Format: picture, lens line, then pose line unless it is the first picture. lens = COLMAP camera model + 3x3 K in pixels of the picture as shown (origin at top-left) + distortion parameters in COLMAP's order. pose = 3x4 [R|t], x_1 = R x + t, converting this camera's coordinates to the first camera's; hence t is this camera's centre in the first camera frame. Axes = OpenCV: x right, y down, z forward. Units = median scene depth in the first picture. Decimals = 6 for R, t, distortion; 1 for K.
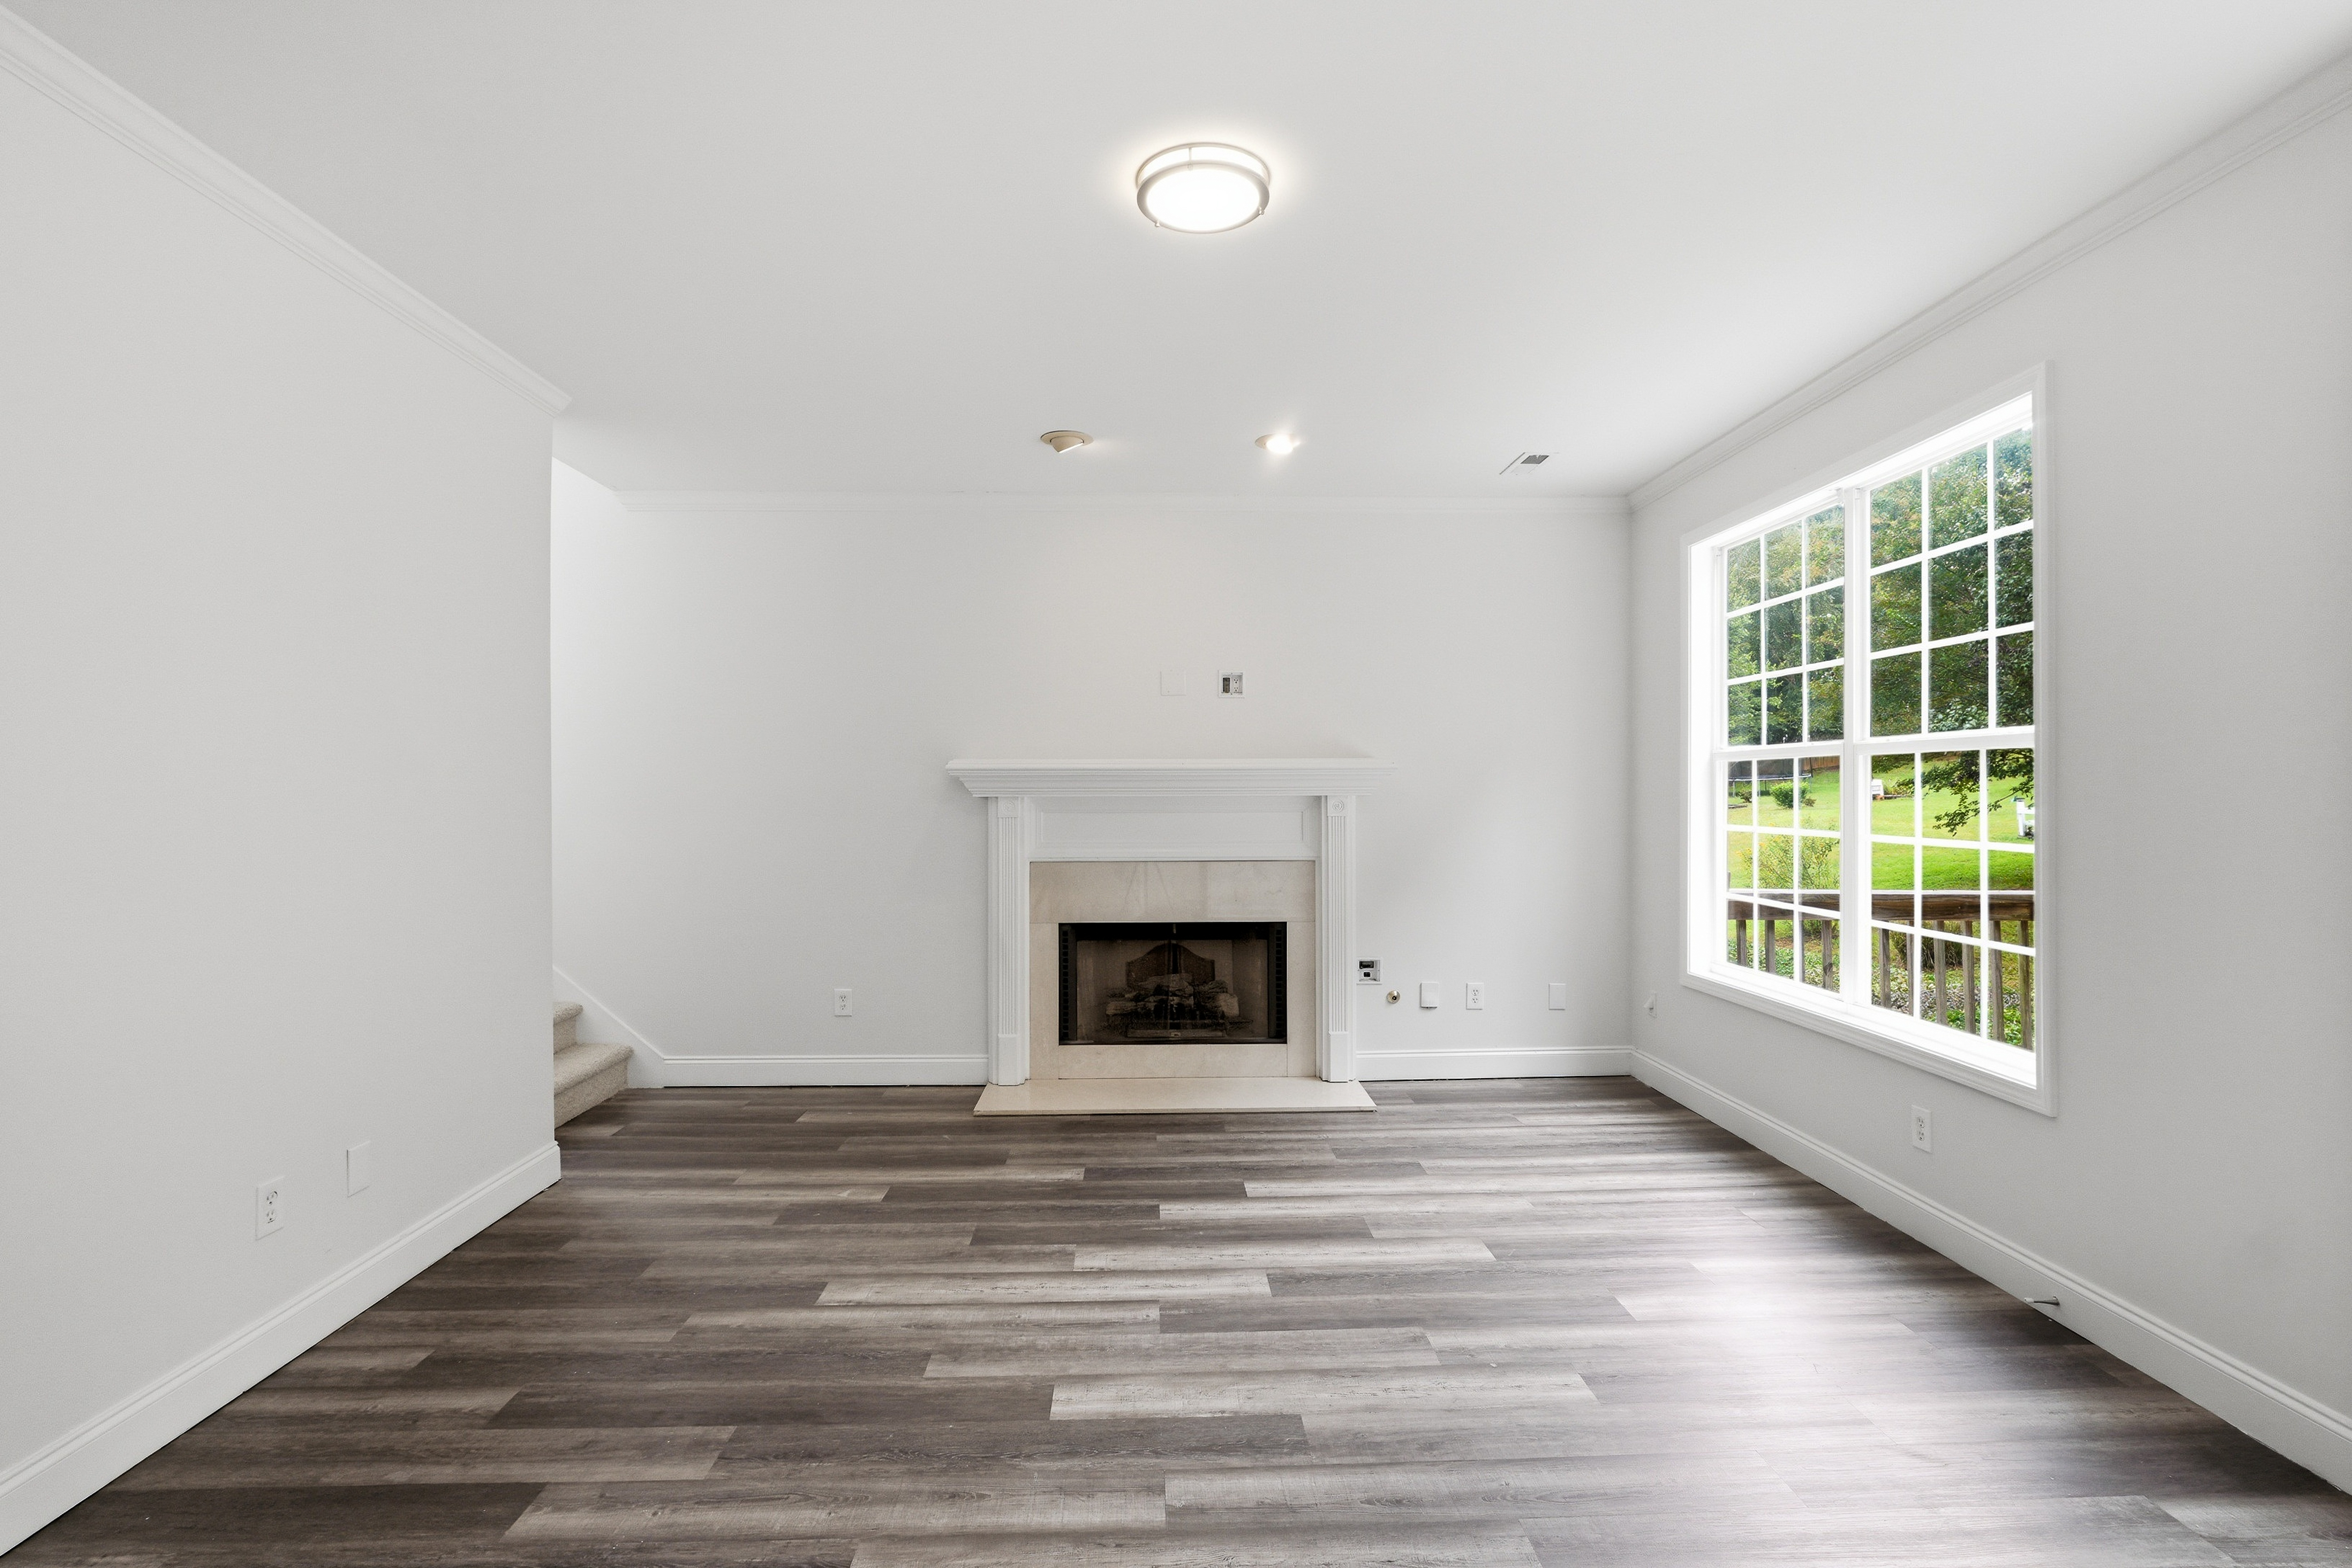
lens RADIAL K [[1092.3, 0, 1180.8], [0, 1092.3, 794.2], [0, 0, 1]] dist [-0.000127, 0.001004]
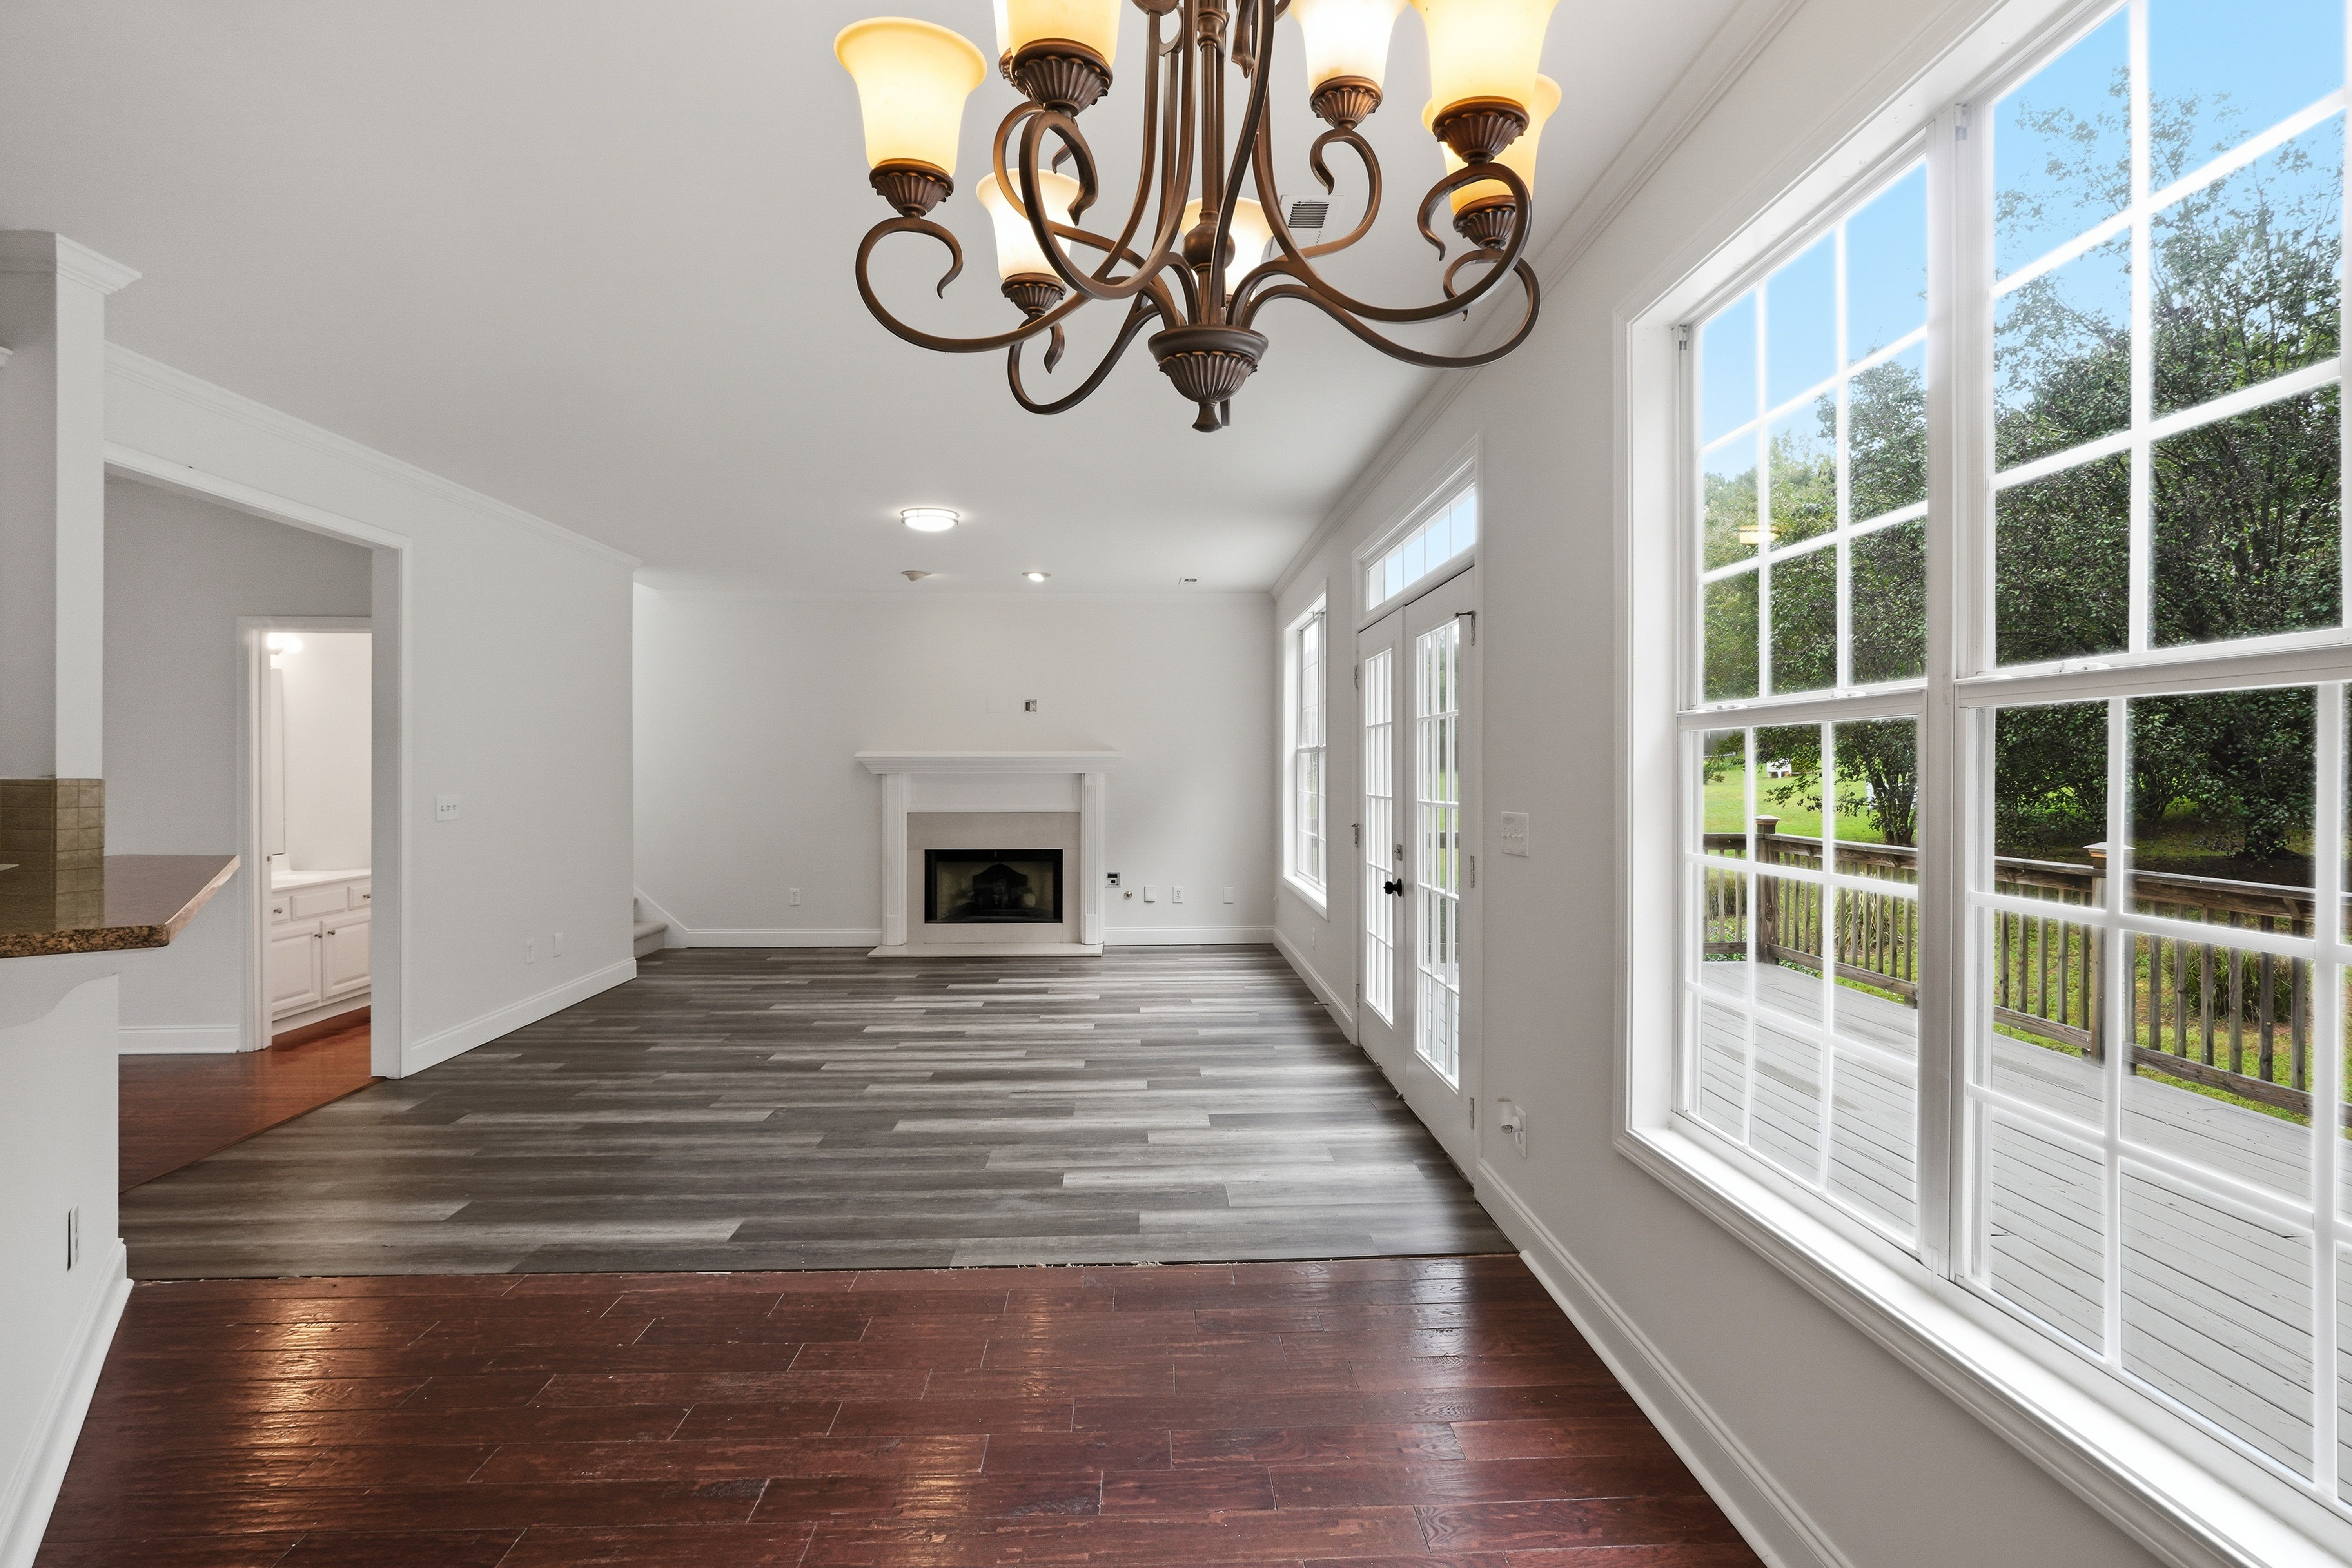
lens RADIAL K [[1092.3, 0, 1171.5], [0, 1092.3, 761.6], [0, 0, 1]] dist [-0.000127, 0.001004]
pose [[0.999999, 0.000755, 0.000838, 0.262555], [-0.000748, 0.999967, -0.008065, -0.003321], [-0.000844, 0.008064, 0.999967, -0.664231]]
